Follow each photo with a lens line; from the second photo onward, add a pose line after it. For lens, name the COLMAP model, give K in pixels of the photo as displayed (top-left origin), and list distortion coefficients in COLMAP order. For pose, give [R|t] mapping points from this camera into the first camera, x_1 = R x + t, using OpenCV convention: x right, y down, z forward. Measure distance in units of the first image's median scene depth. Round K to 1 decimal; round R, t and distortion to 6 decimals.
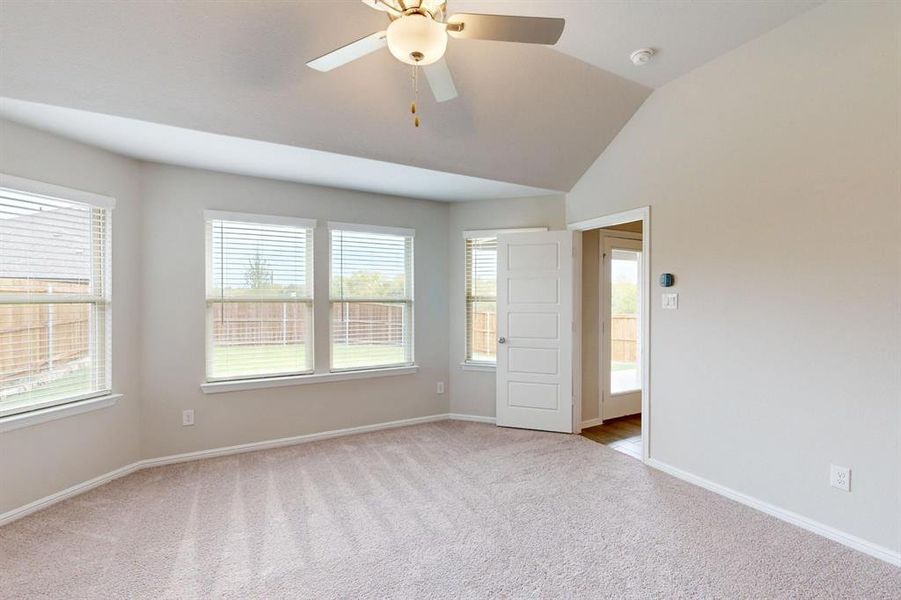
lens RADIAL K [[392.6, 0, 448.9], [0, 392.6, 301.5], [0, 0, 1]] dist [0.003635, -0.000226]
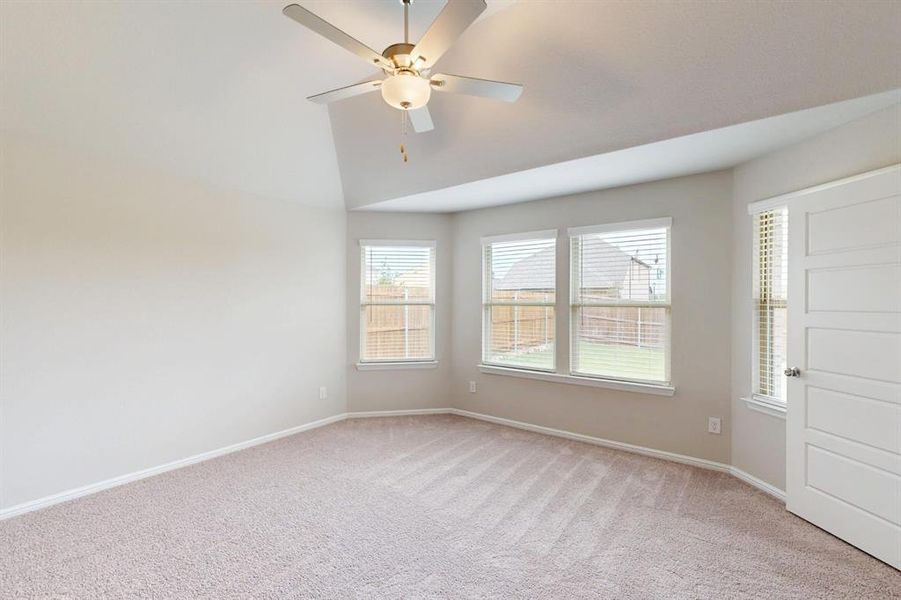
lens RADIAL K [[392.6, 0, 450.4], [0, 392.6, 299.4], [0, 0, 1]] dist [0.003635, -0.000226]
pose [[0.433413, -0.004437, -0.901185, 0.483841], [-0.011829, 0.999874, -0.010612, -0.001532], [0.901118, 0.015260, 0.433306, 0.268214]]
